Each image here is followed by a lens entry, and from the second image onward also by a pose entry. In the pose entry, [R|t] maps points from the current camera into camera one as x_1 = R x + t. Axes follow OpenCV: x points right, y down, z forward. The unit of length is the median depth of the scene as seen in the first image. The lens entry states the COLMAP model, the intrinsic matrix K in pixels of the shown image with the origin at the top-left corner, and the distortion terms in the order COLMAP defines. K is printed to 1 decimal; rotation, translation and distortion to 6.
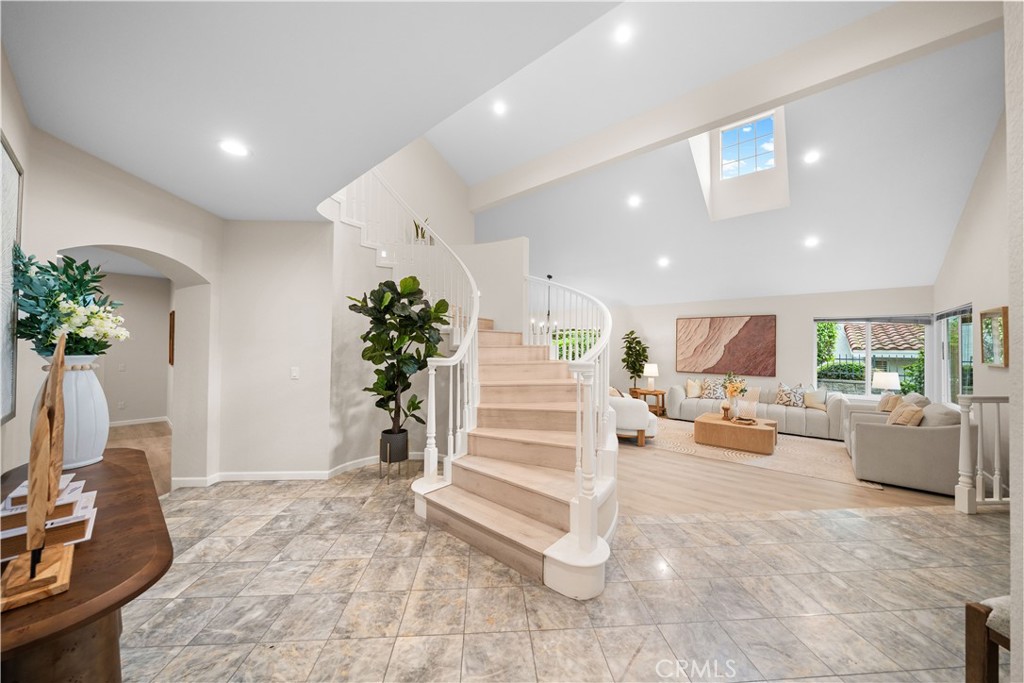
lens RADIAL K [[353.3, 0, 507.0], [0, 353.3, 341.7], [0, 0, 1]] dist [-0.008109, -0.000082]
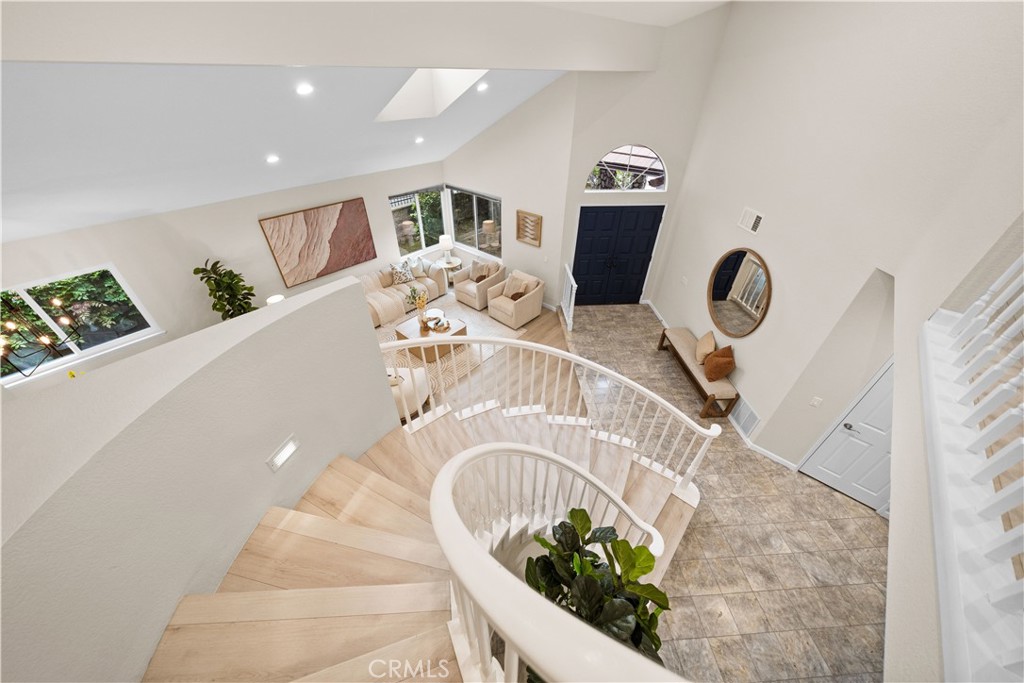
lens RADIAL K [[353.3, 0, 514.2], [0, 353.3, 342.6], [0, 0, 1]] dist [-0.008109, -0.000082]
pose [[-0.000119, -0.613443, 0.789739, -0.303717], [-0.028958, 0.789410, 0.613183, -0.449001], [-0.999581, -0.022796, -0.017858, 0.720778]]
